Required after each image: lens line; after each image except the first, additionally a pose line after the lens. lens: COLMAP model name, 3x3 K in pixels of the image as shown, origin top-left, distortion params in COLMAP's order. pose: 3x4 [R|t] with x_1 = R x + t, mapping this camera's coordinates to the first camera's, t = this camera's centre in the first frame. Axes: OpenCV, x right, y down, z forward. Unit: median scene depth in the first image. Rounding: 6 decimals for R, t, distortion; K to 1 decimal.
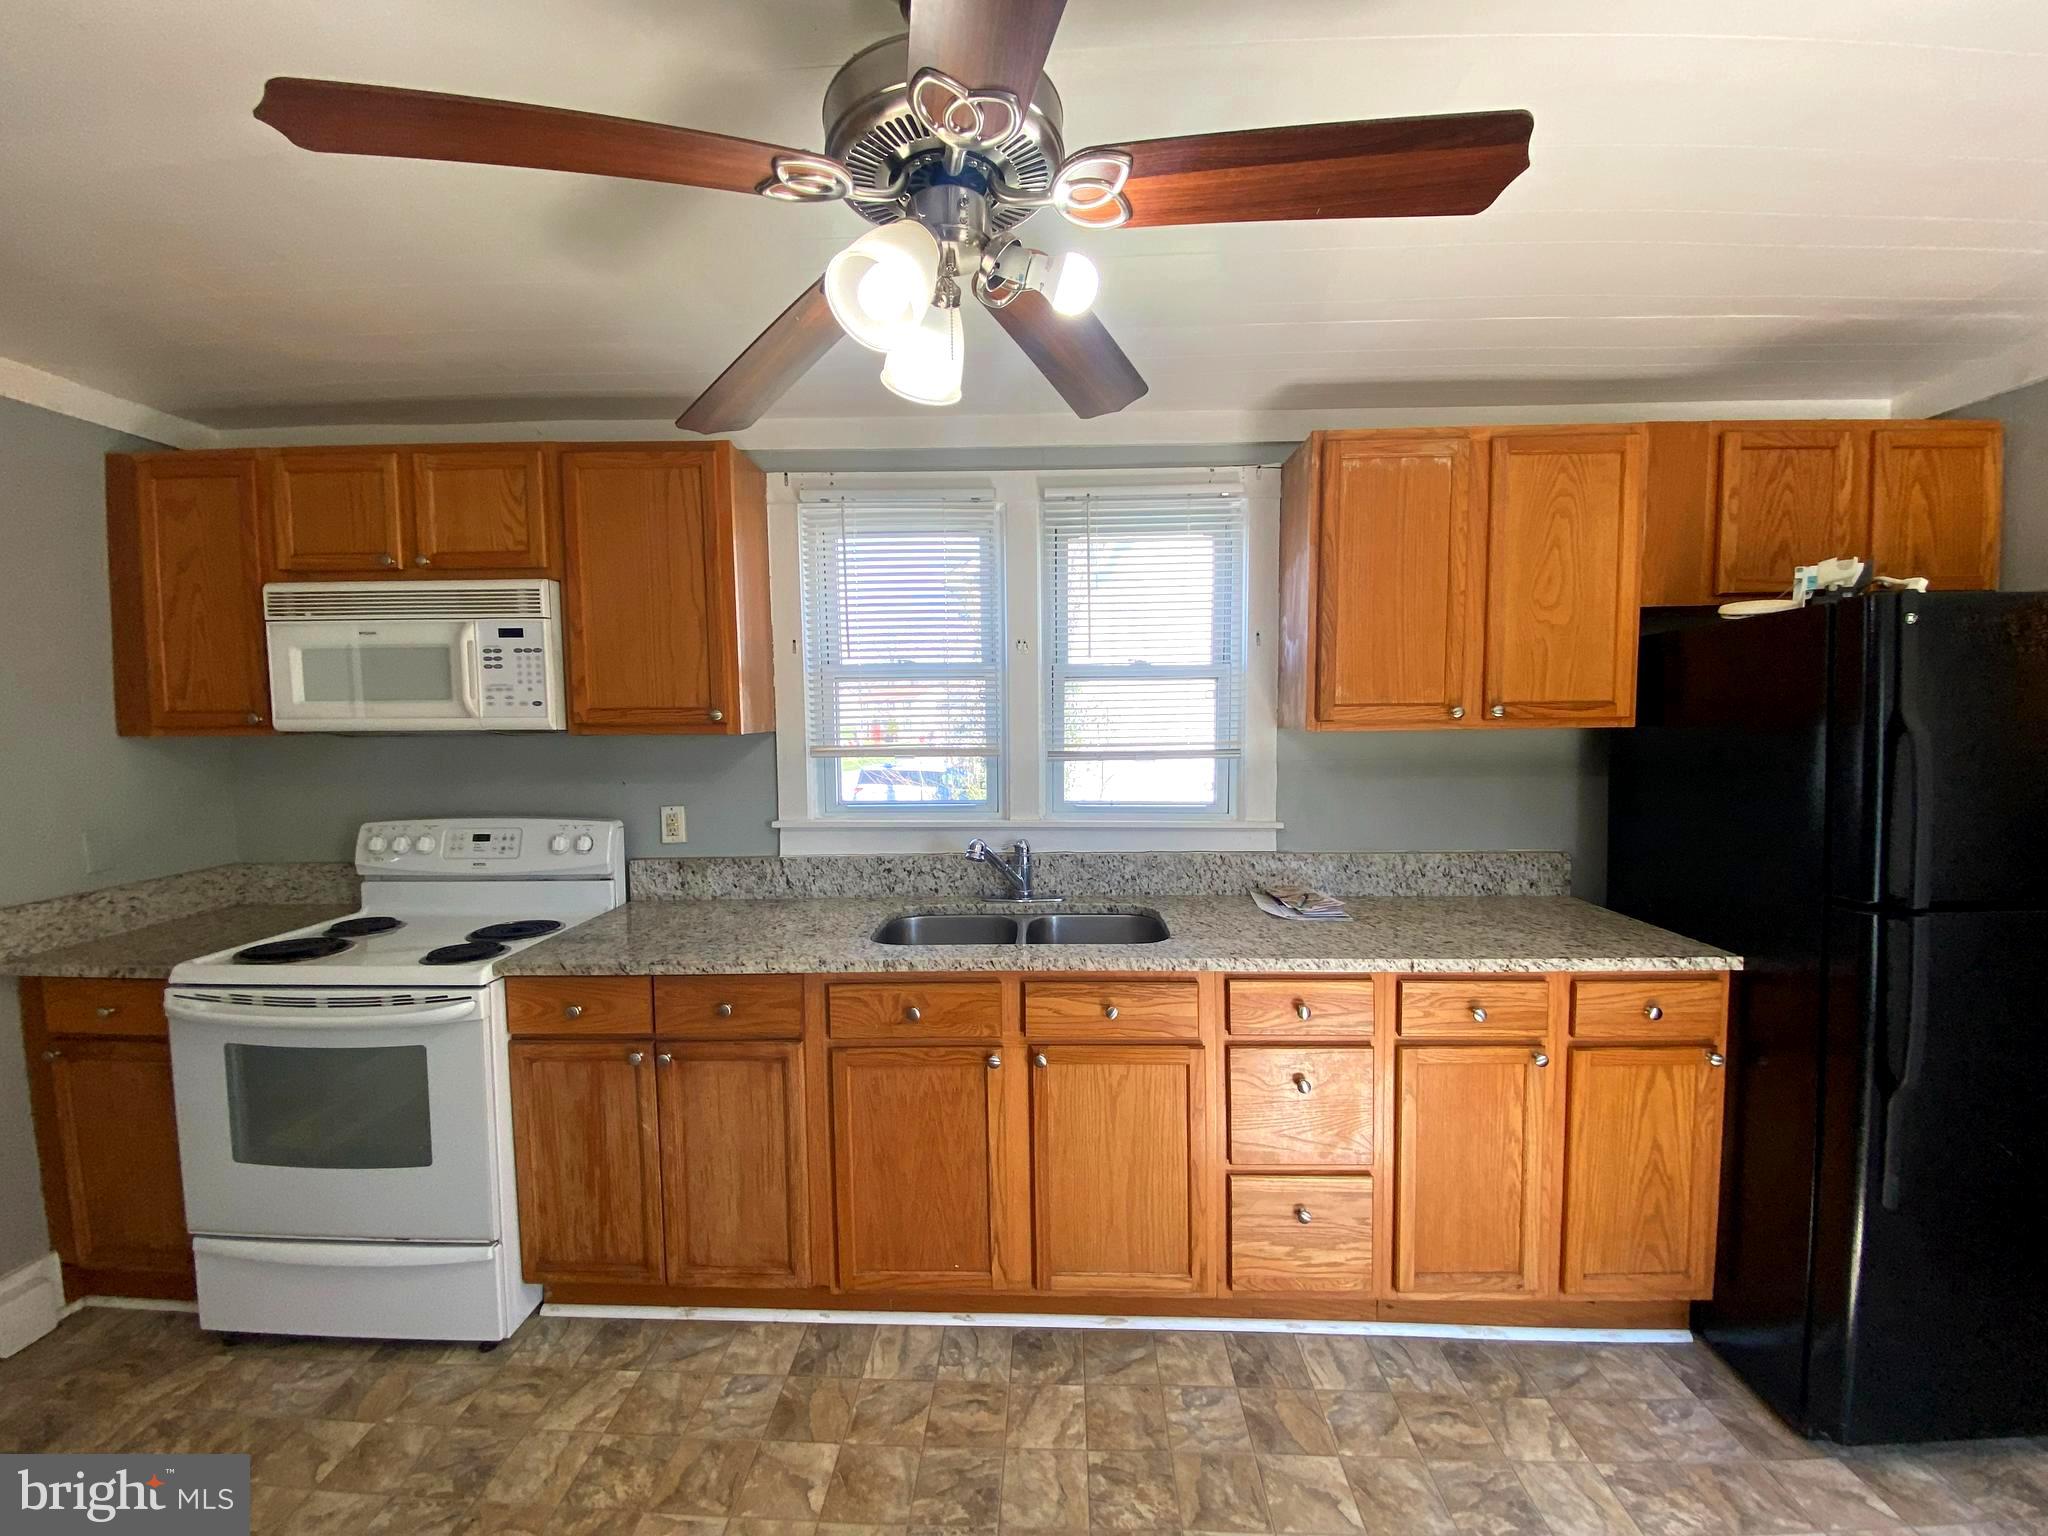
lens RADIAL K [[825.4, 0, 1014.8], [0, 825.4, 758.0], [0, 0, 1]] dist [-0.002495, -0.007270]
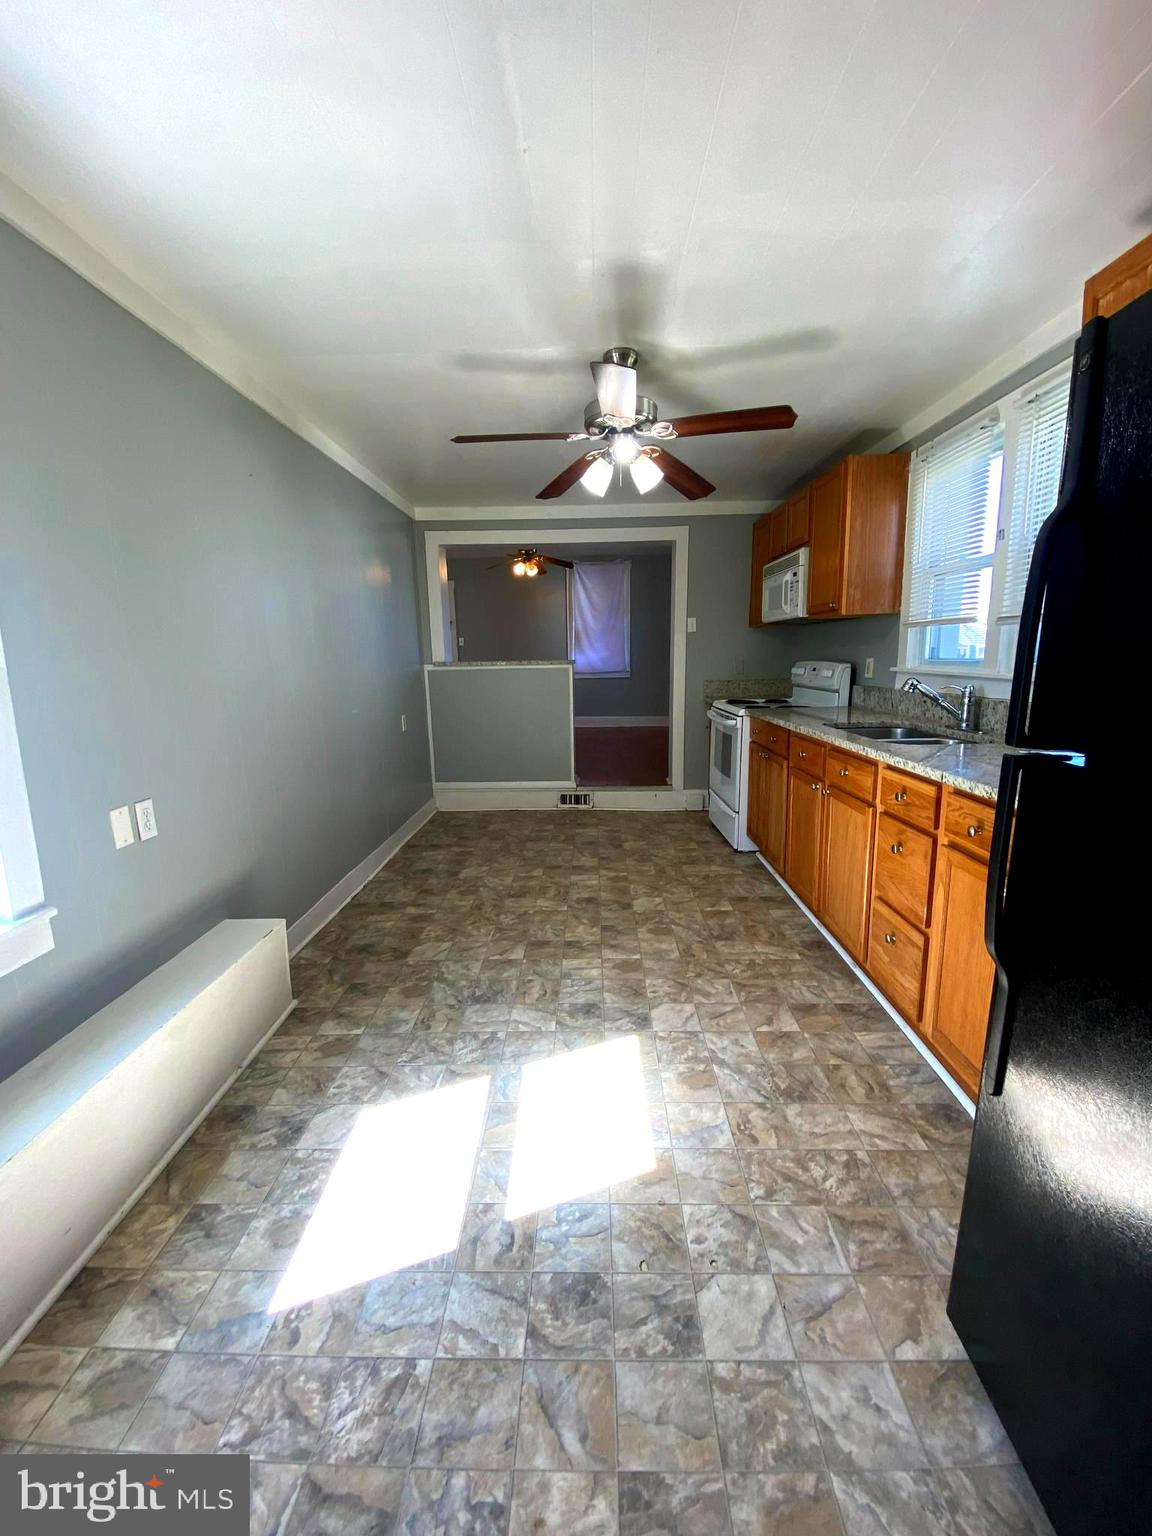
lens RADIAL K [[619.0, 0, 583.6], [0, 619.0, 759.8], [0, 0, 1]] dist [-0.002495, -0.007270]
pose [[0.039846, 0.183005, -0.982304, 1.144483], [-0.047008, 0.982340, 0.181105, 0.071871], [0.998099, 0.038960, 0.047745, 0.352883]]
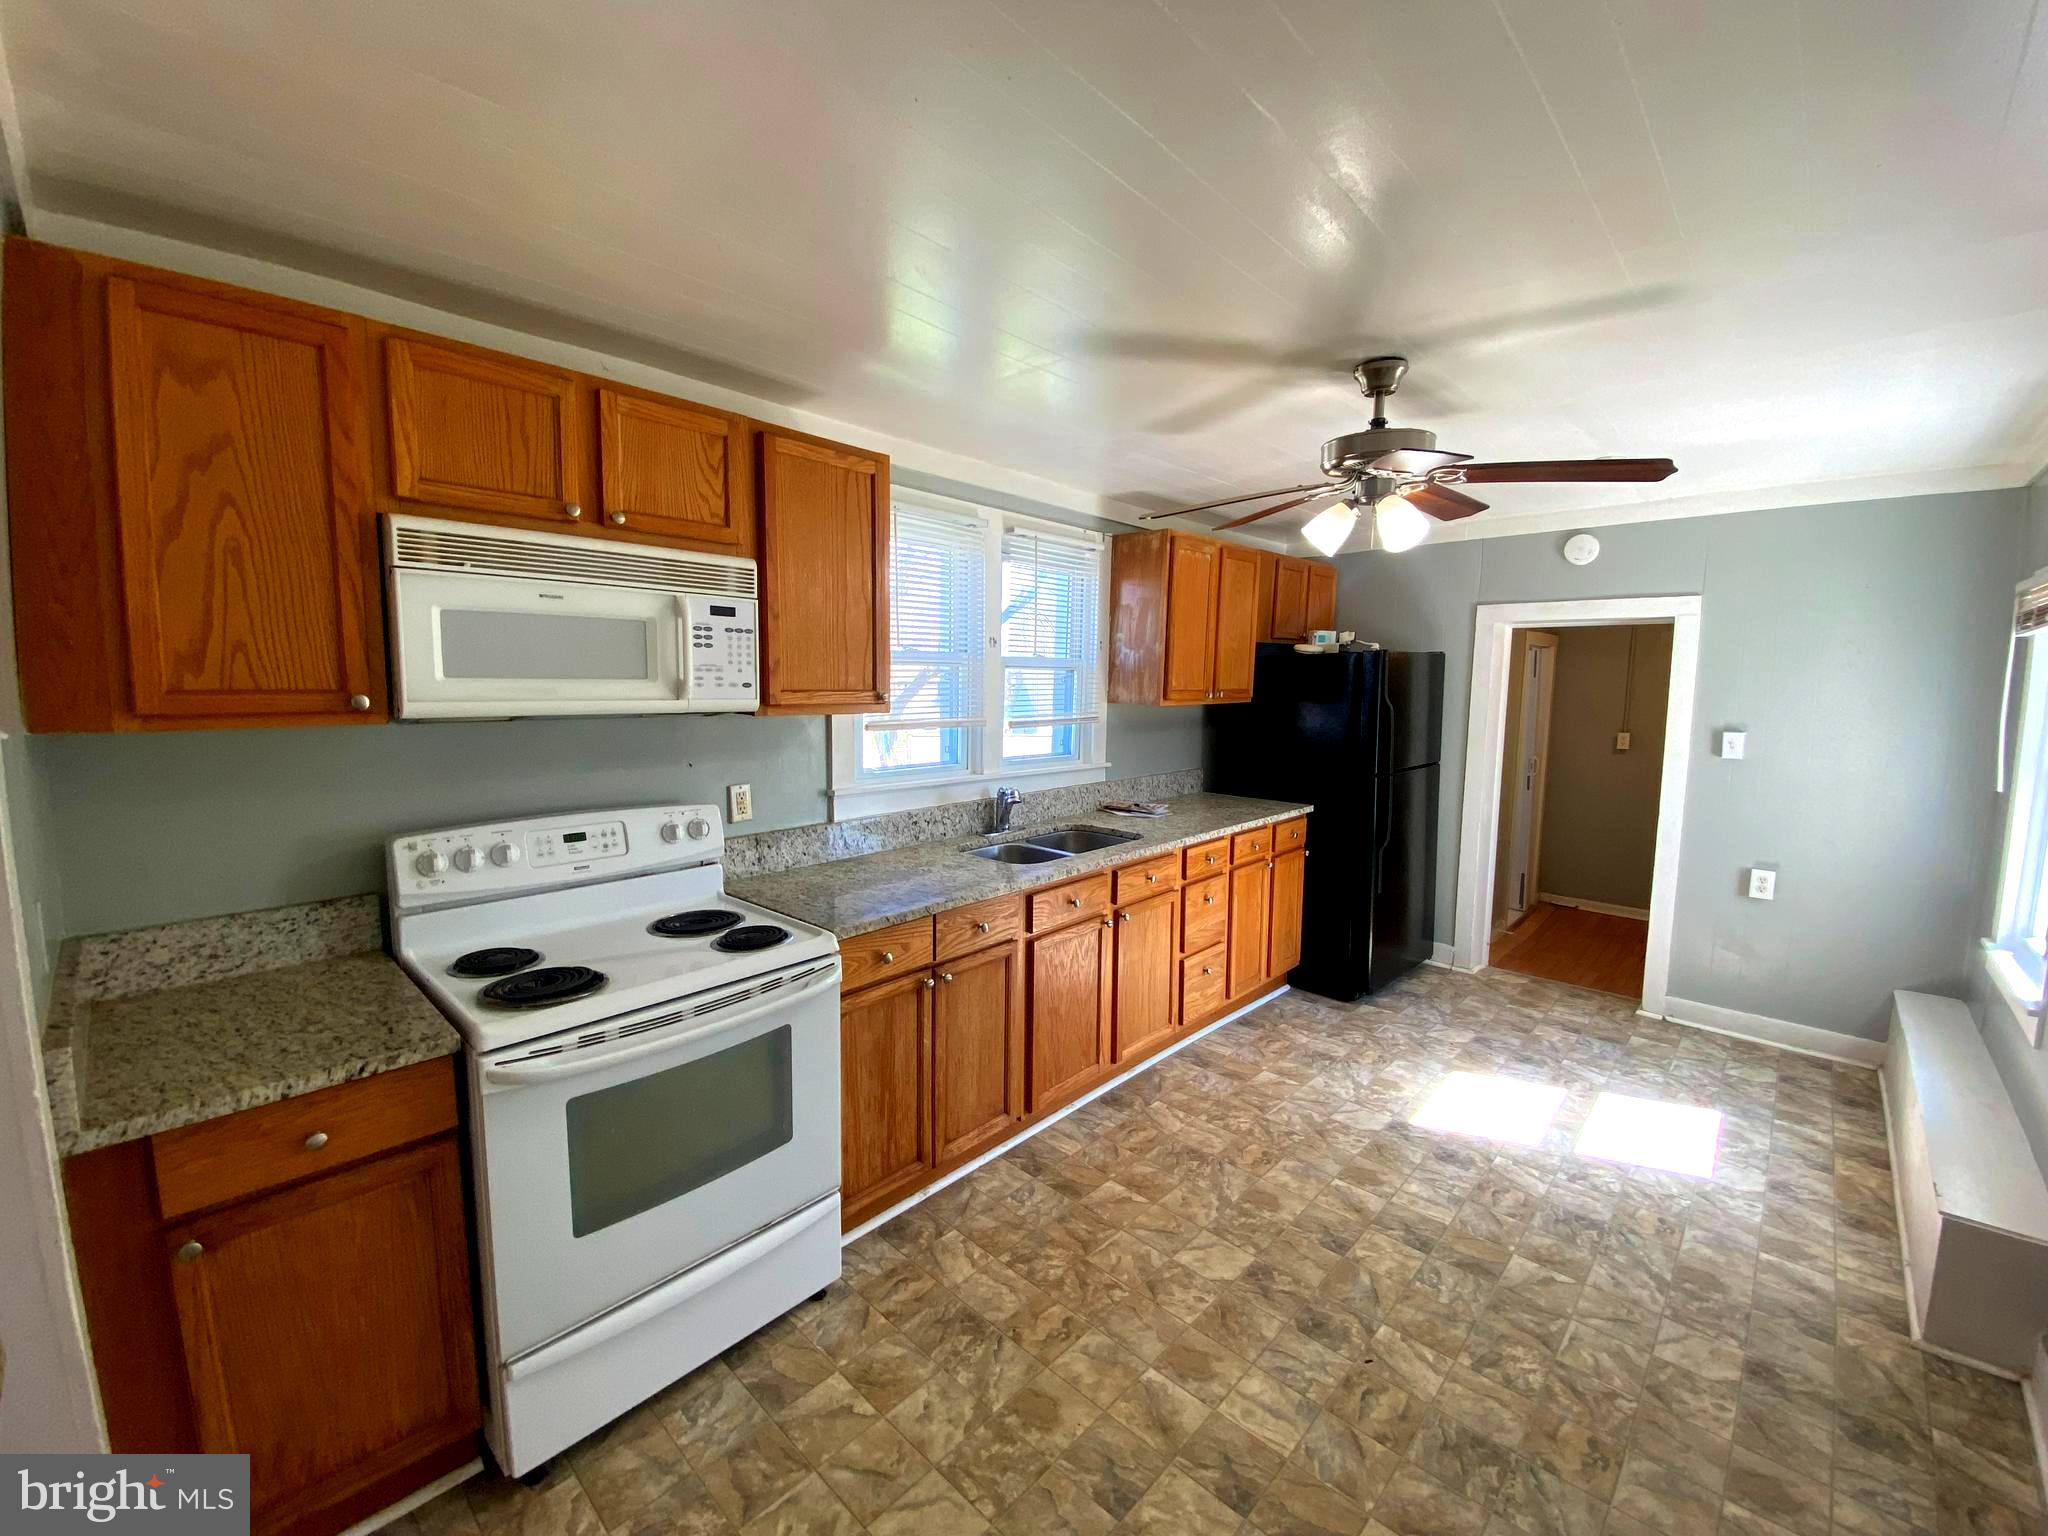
lens RADIAL K [[825.4, 0, 1002.8], [0, 825.4, 754.8], [0, 0, 1]] dist [-0.002495, -0.007270]
pose [[0.666212, -0.054343, 0.743780, -1.117838], [0.022245, 0.998346, 0.053017, -0.028128], [-0.745431, -0.018775, 0.666319, 0.111260]]
